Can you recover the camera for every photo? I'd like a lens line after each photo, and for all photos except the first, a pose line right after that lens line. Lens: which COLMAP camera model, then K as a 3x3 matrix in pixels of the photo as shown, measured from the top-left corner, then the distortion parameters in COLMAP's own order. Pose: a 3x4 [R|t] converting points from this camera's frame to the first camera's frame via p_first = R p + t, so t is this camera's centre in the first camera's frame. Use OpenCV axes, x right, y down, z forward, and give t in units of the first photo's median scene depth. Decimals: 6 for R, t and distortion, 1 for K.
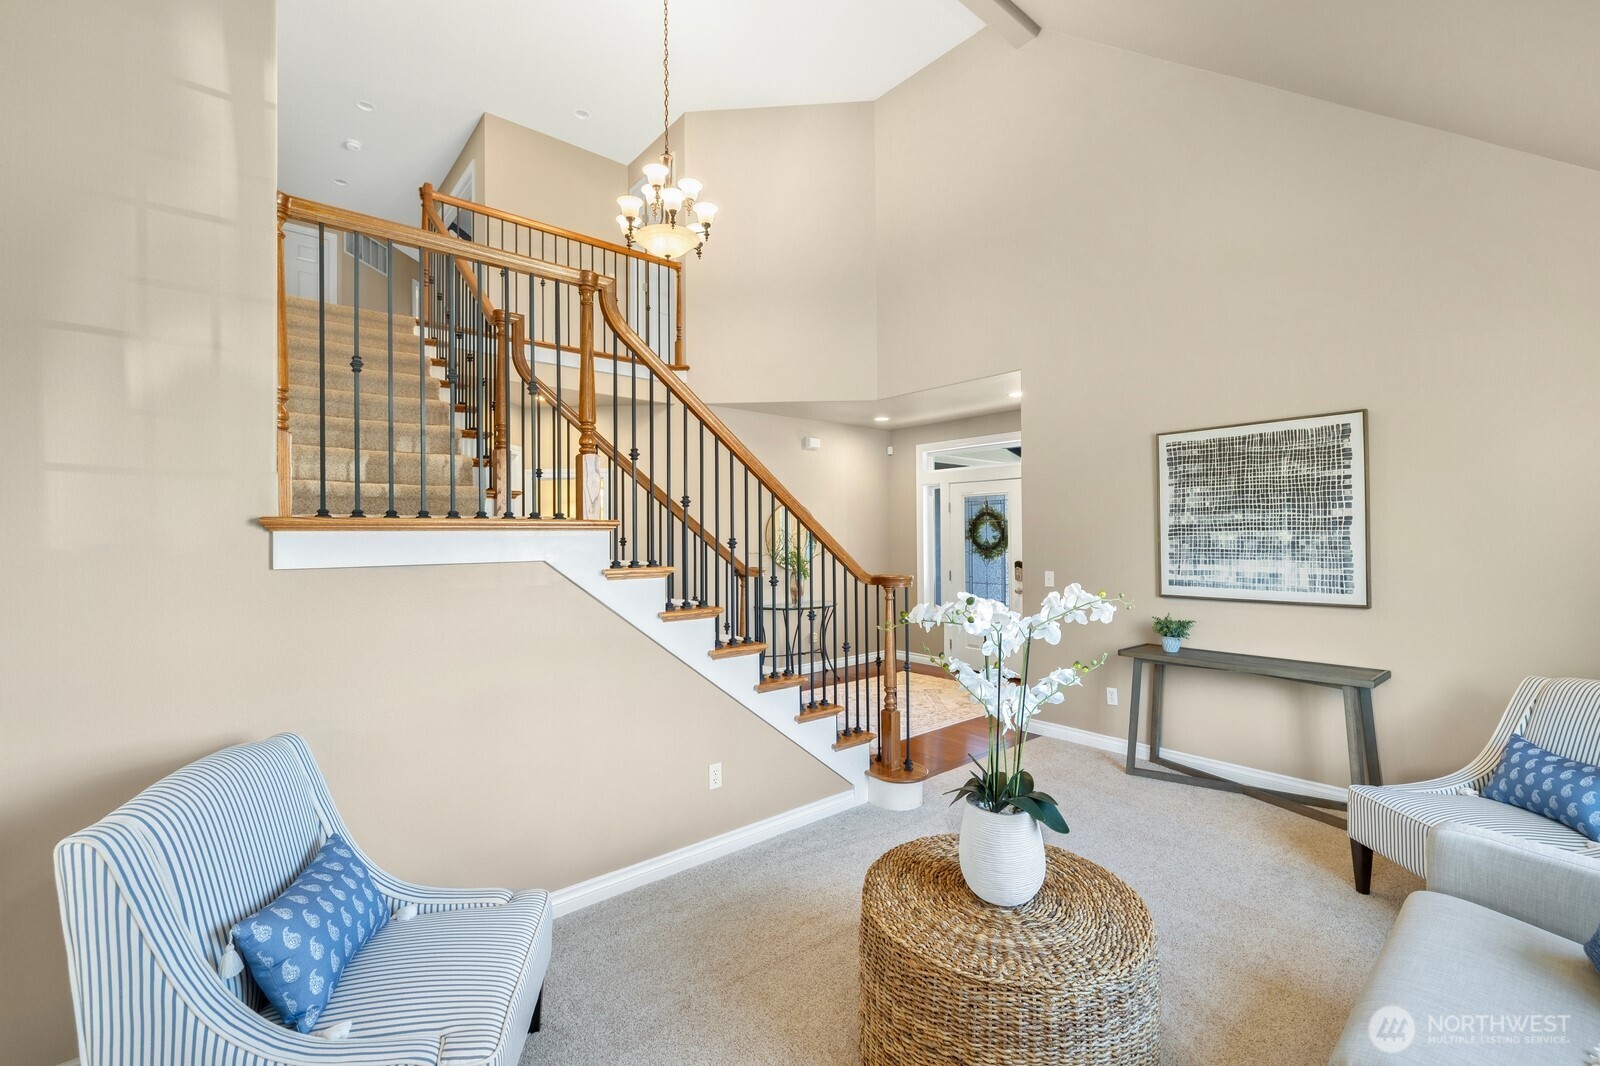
lens RADIAL K [[677.6, 0, 800.0], [0, 677.6, 533.0], [0, 0, 1]] dist [0.002055, 0.000468]
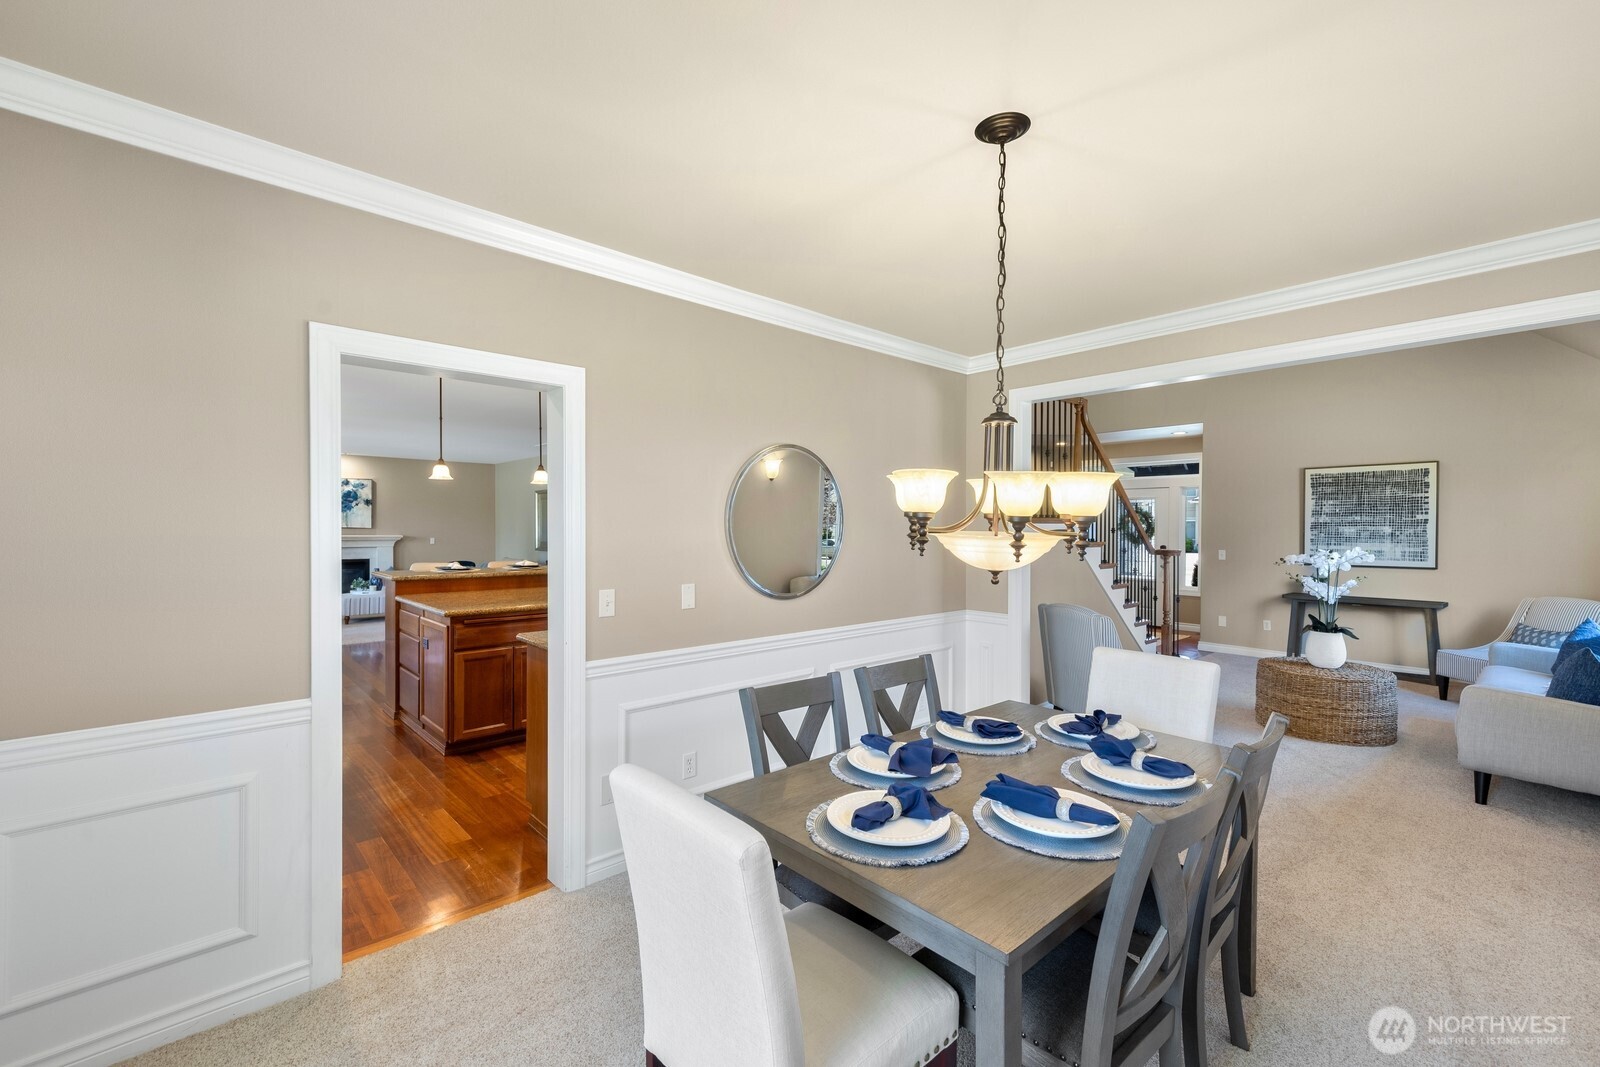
lens RADIAL K [[683.5, 0, 795.9], [0, 683.5, 538.3], [0, 0, 1]] dist [0.020636, 0.000016]
pose [[0.999412, 0.010139, 0.032759, -0.919192], [-0.010912, 0.999664, 0.023513, 0.001601], [-0.032509, -0.023857, 0.999187, -0.791463]]
